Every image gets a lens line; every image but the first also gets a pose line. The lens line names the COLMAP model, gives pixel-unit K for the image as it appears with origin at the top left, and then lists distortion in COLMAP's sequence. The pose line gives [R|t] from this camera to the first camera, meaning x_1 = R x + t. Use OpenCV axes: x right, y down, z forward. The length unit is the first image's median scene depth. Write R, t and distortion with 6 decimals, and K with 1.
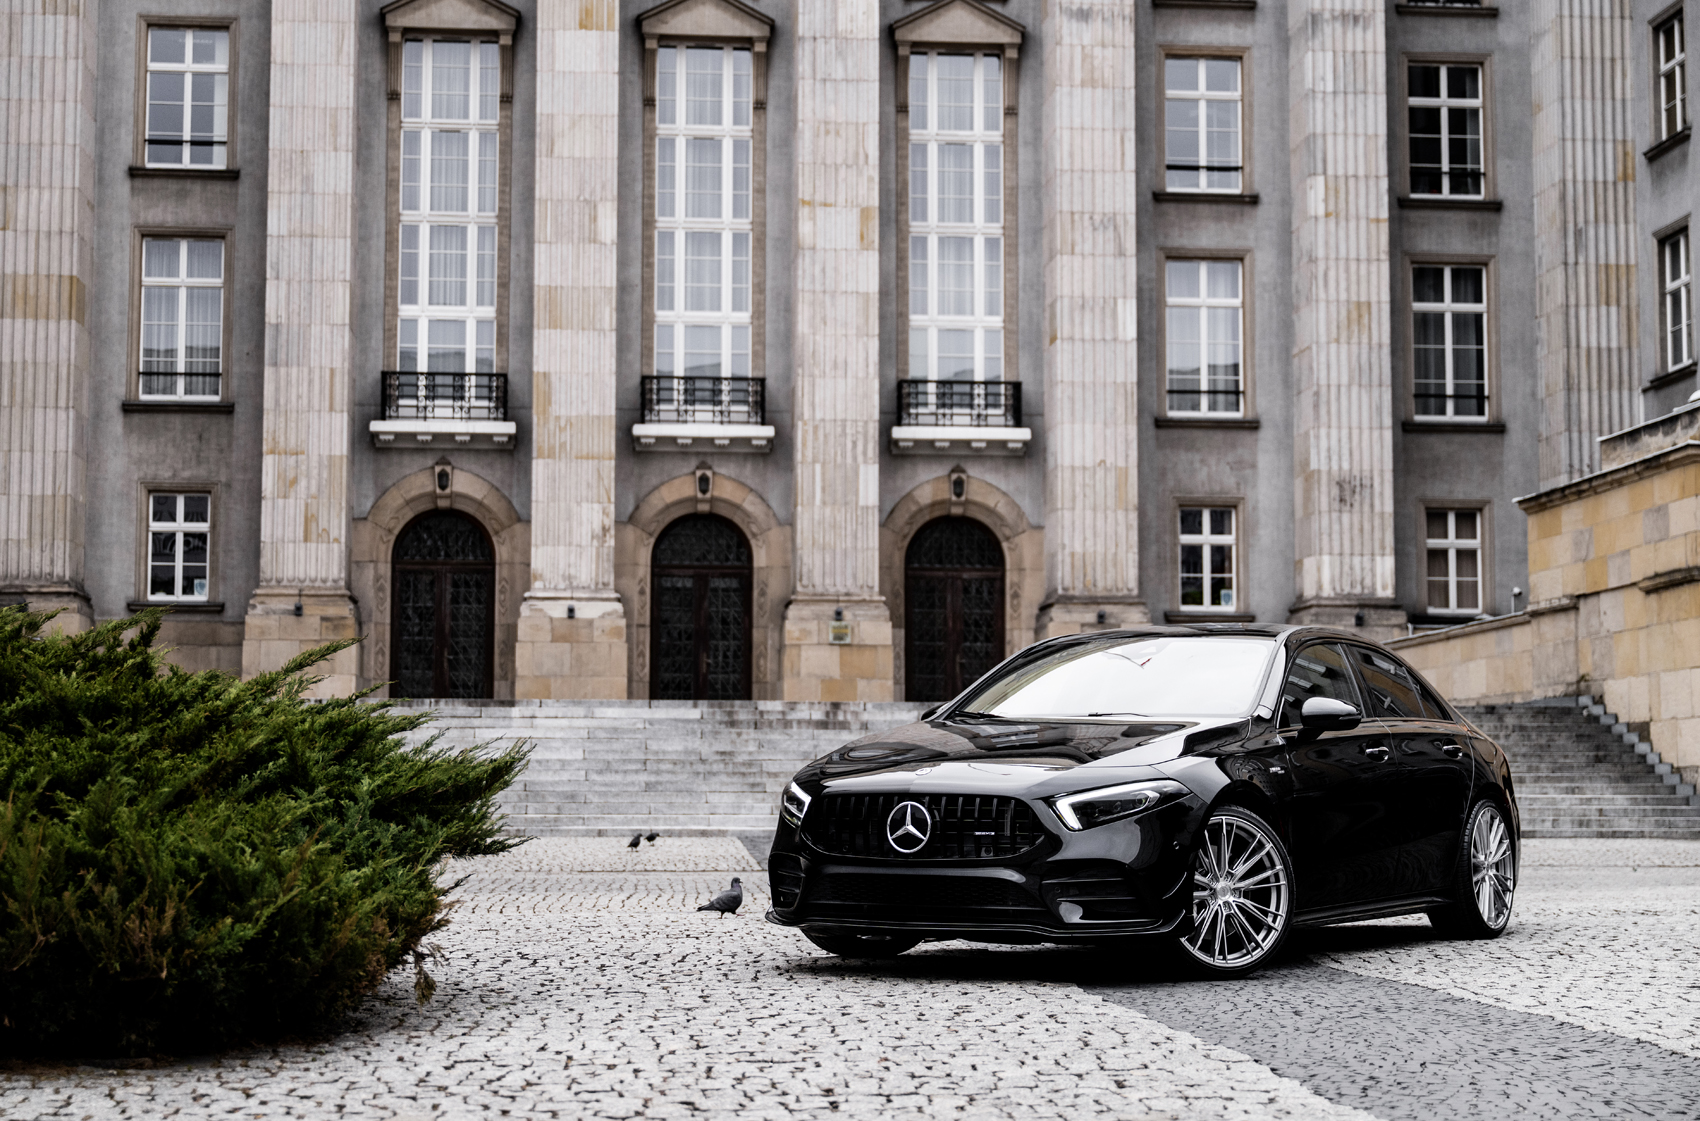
lens RADIAL K [[2686.7, 0, 817.9], [0, 2686.7, 567.8], [0, 0, 1]] dist [0.002874, -0.023489]
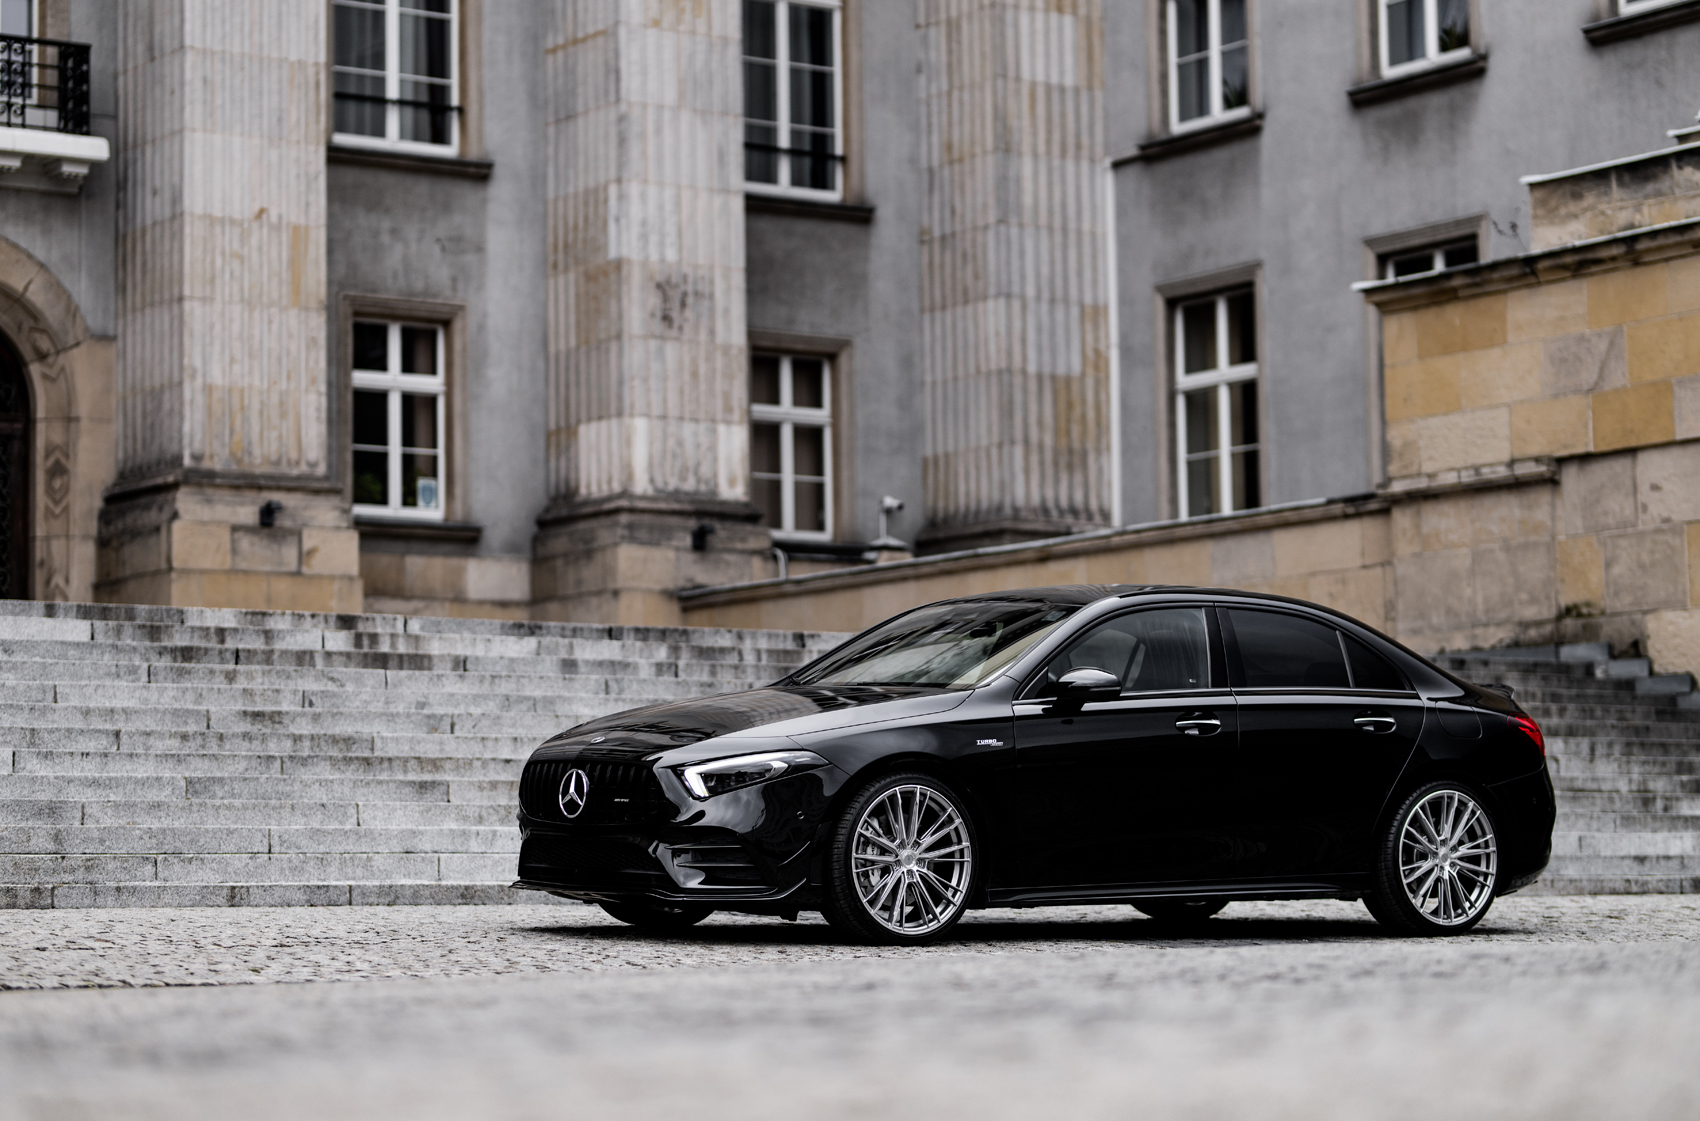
lens RADIAL K [[4034.0, 0, 877.2], [0, 4034.0, 561.4], [0, 0, 1]] dist [-0.035496, 0.177555]
pose [[0.856470, 0.031946, 0.515207, -0.184705], [-0.027913, 0.999489, -0.015572, 0.035243], [-0.515441, -0.001043, 0.856924, 0.283395]]
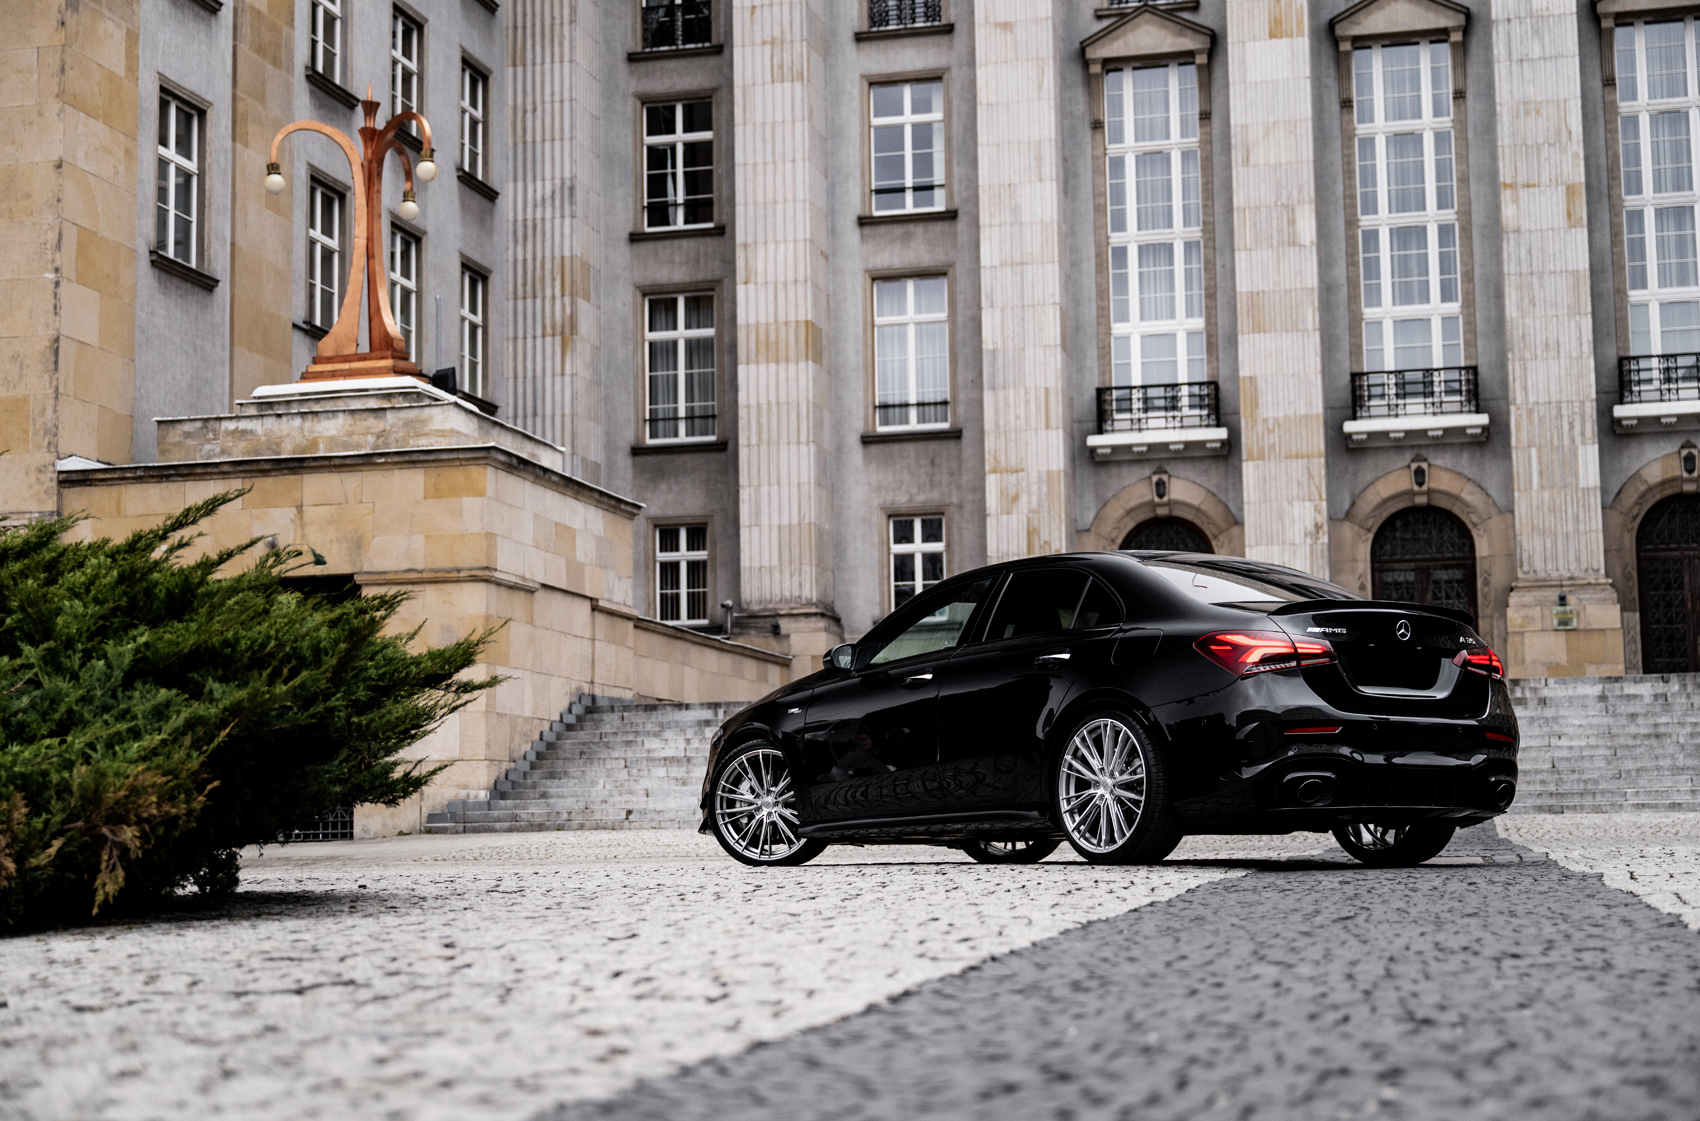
lens RADIAL K [[2481.9, 0, 843.5], [0, 2481.9, 565.0], [0, 0, 1]] dist [-0.004686, 0.017772]
pose [[0.947646, -0.052943, -0.314905, 0.043704], [0.047779, 0.998567, -0.024102, 0.013747], [0.315729, 0.007795, 0.948817, 0.056921]]
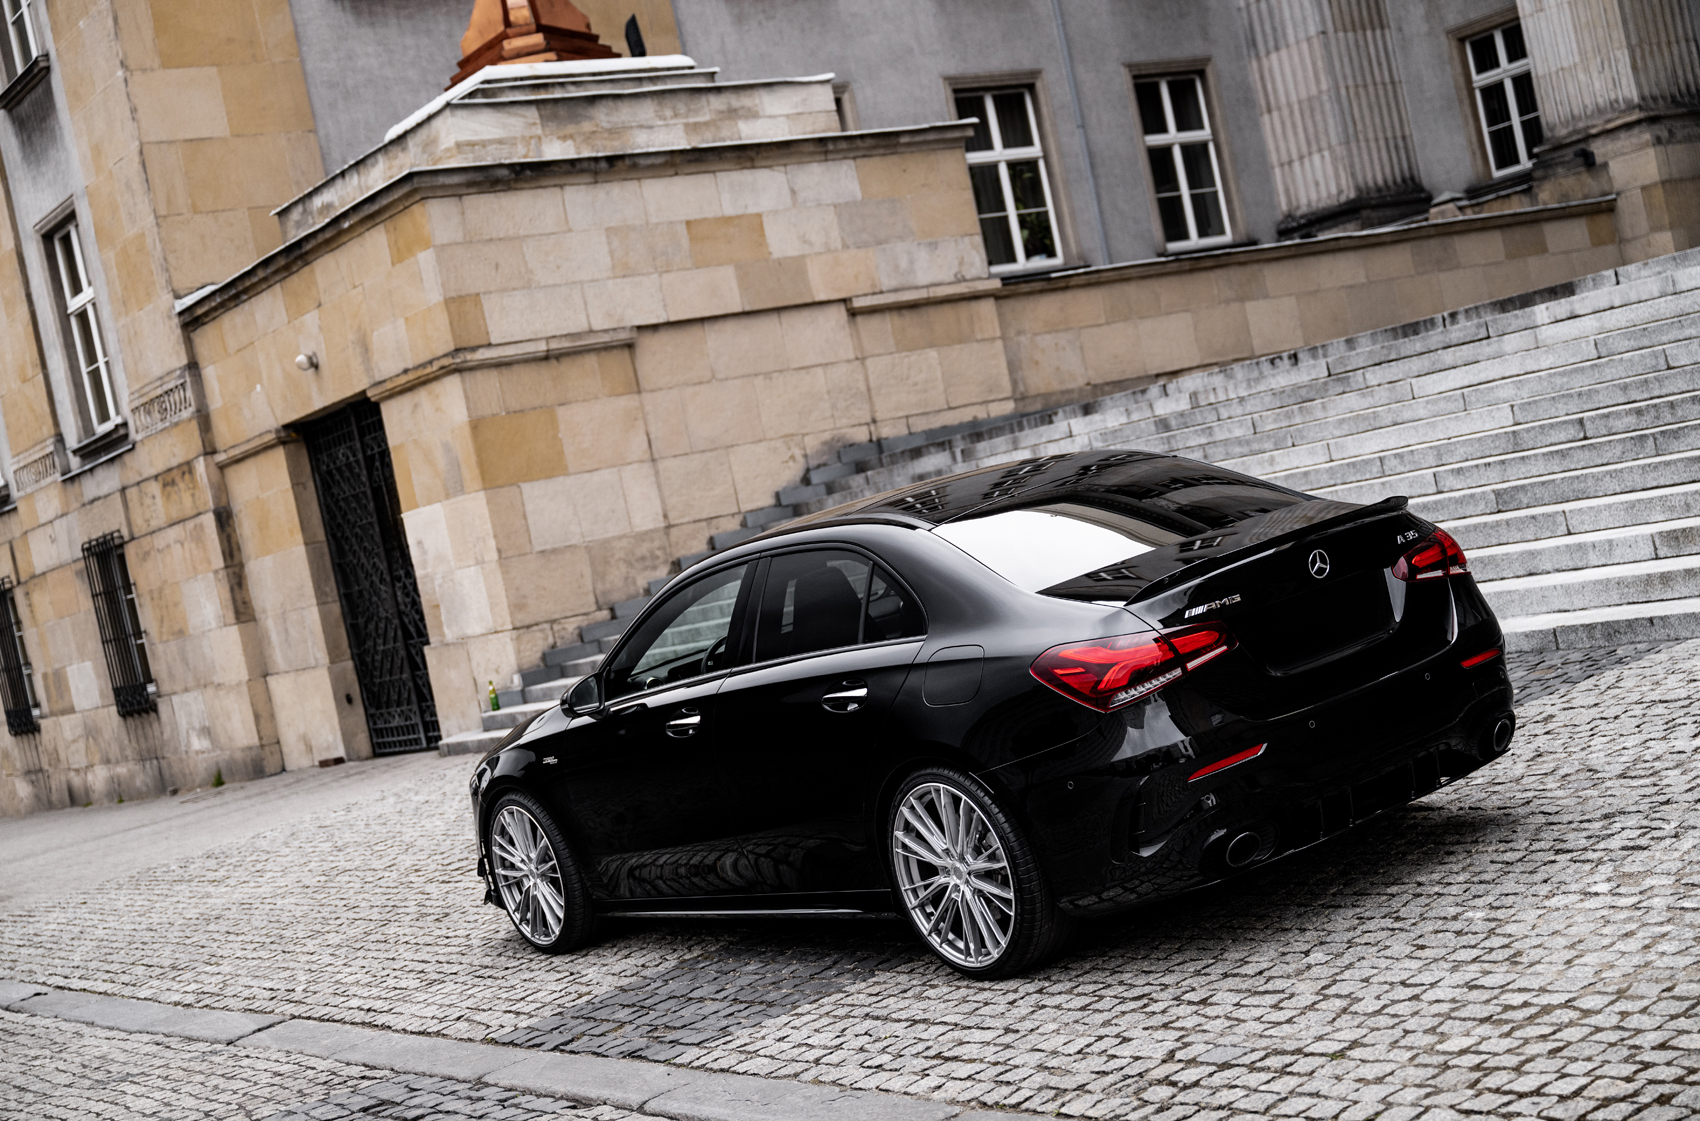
lens RADIAL K [[2341.0, 0, 850.0], [0, 2341.0, 560.5], [0, 0, 1]] dist [0.002667, 0.011918]
pose [[0.487021, -0.094613, -0.868250, 0.137108], [0.282918, 0.957603, 0.054345, 0.026572], [0.826298, -0.272110, 0.493141, 0.471021]]
